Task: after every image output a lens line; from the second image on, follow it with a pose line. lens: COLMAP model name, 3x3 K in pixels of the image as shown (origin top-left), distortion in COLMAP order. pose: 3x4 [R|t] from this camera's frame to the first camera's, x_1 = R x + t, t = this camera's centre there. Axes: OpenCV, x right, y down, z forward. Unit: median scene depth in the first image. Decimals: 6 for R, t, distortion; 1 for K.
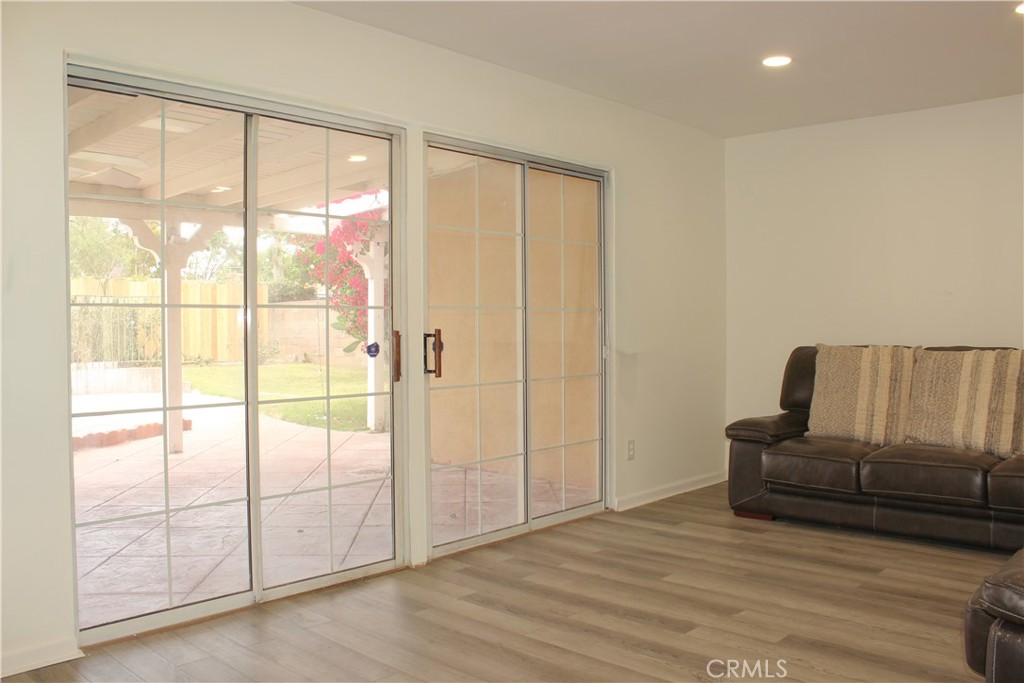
lens RADIAL K [[847.0, 0, 512.7], [0, 847.0, 340.6], [0, 0, 1]] dist [-0.150074, 0.130939]
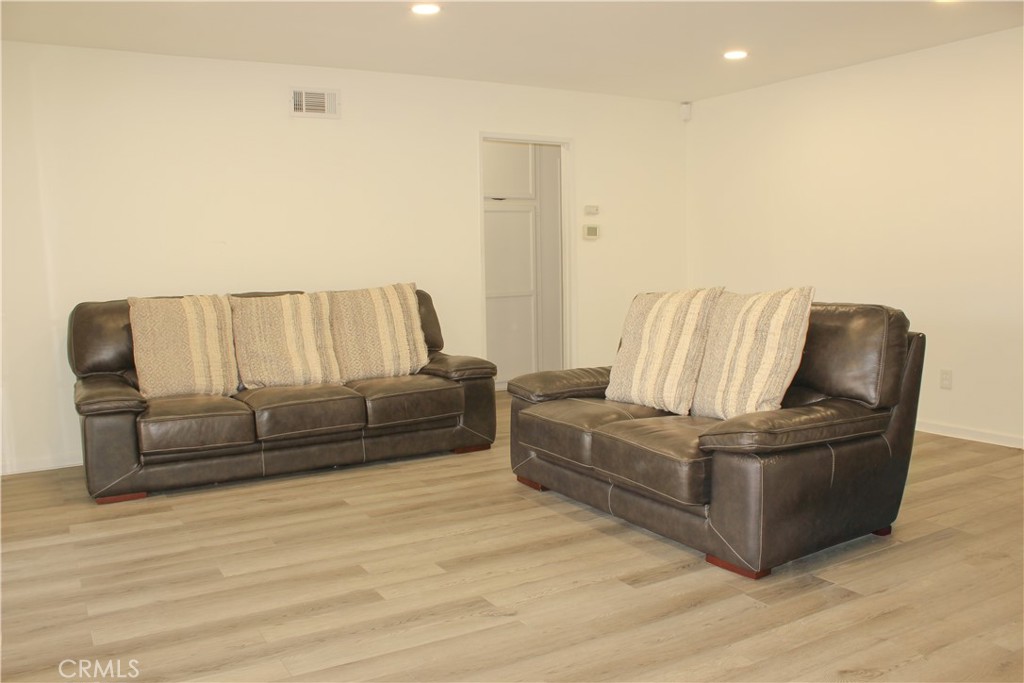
lens RADIAL K [[847.0, 0, 508.8], [0, 847.0, 346.7], [0, 0, 1]] dist [-0.150074, 0.130939]
pose [[0.300372, -0.094905, 0.949089, -0.435536], [0.038742, 0.995430, 0.087277, -0.005431], [-0.953035, 0.010554, 0.302677, 0.406969]]
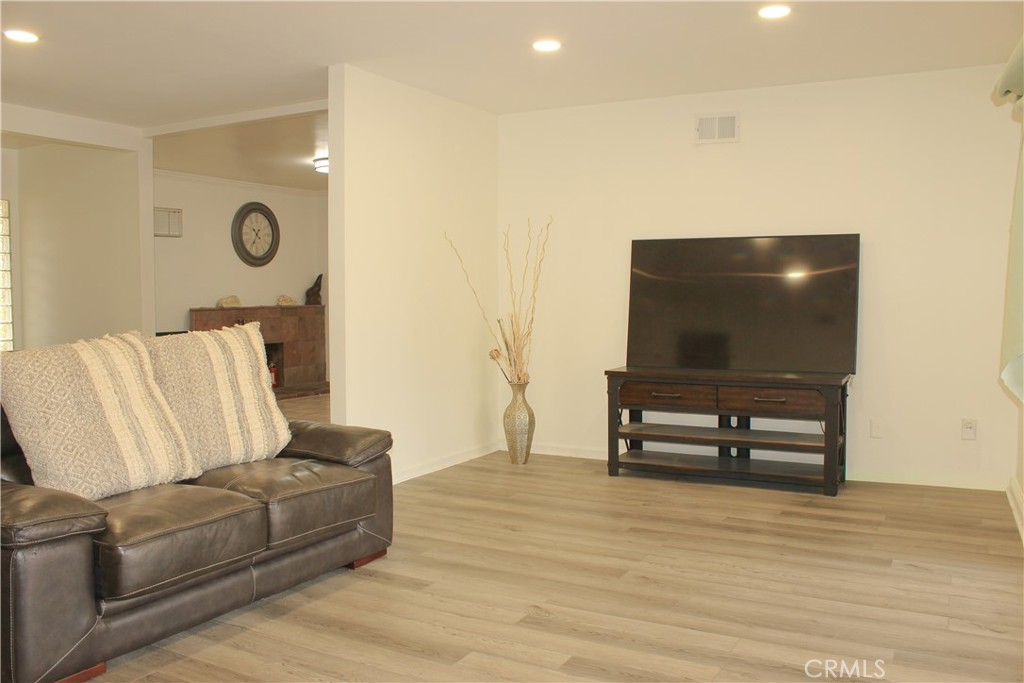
lens RADIAL K [[847.0, 0, 510.1], [0, 847.0, 341.6], [0, 0, 1]] dist [-0.150074, 0.130939]
pose [[-0.971705, 0.015145, -0.235713, 0.333387], [-0.003516, 0.996904, 0.078548, -0.032613], [0.236173, 0.077154, -0.968643, 1.272191]]
